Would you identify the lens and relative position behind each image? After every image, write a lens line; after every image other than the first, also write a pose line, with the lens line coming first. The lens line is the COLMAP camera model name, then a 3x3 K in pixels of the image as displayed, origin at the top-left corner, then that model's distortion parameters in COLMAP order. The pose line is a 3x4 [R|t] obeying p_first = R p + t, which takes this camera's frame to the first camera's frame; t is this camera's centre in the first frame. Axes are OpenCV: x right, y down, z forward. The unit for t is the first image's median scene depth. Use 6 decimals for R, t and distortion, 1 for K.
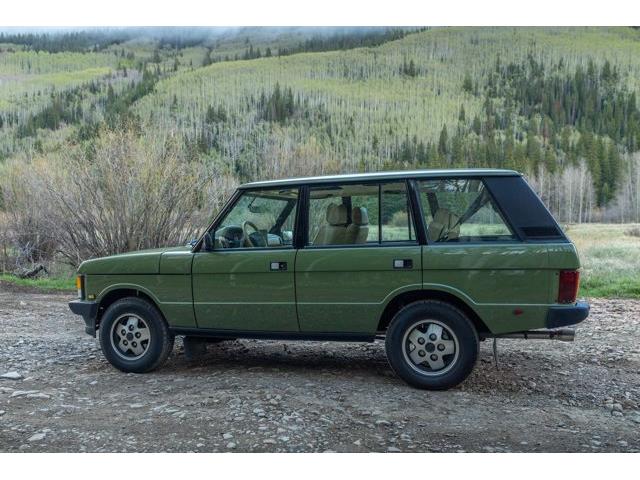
lens RADIAL K [[540.6, 0, 321.5], [0, 540.6, 241.1], [0, 0, 1]] dist [-0.001556, 0.001508]
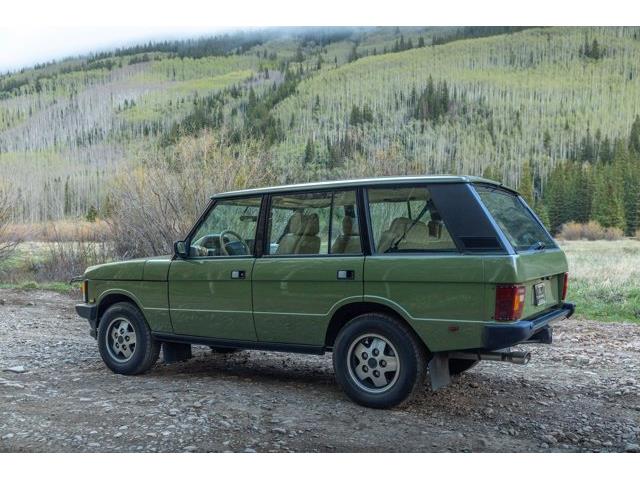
lens RADIAL K [[610.1, 0, 323.6], [0, 610.1, 240.9], [0, 0, 1]] dist [-0.000380, 0.003363]
pose [[0.970478, 0.009047, -0.241019, 0.349065], [-0.014690, 0.999658, -0.021626, 0.005507], [0.240741, 0.024528, 0.970279, -0.067072]]
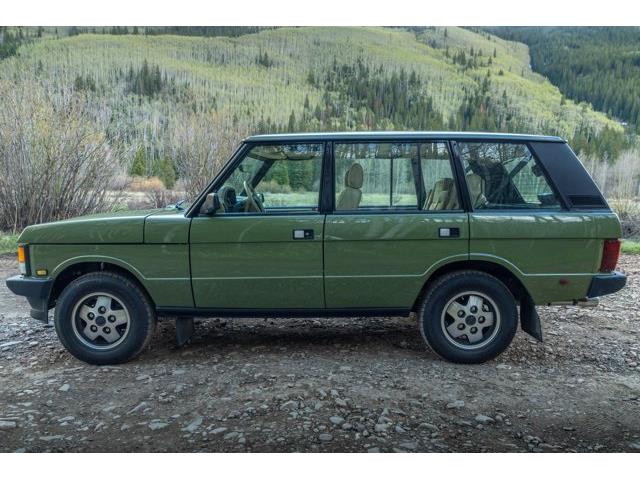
lens RADIAL K [[445.2, 0, 324.8], [0, 445.2, 240.9], [0, 0, 1]] dist [-0.001369, 0.001231]
pose [[0.957620, -0.006370, 0.287964, -0.251251], [-0.016653, 0.996859, 0.077430, 0.001002], [-0.287552, -0.078944, 0.954506, 0.313554]]
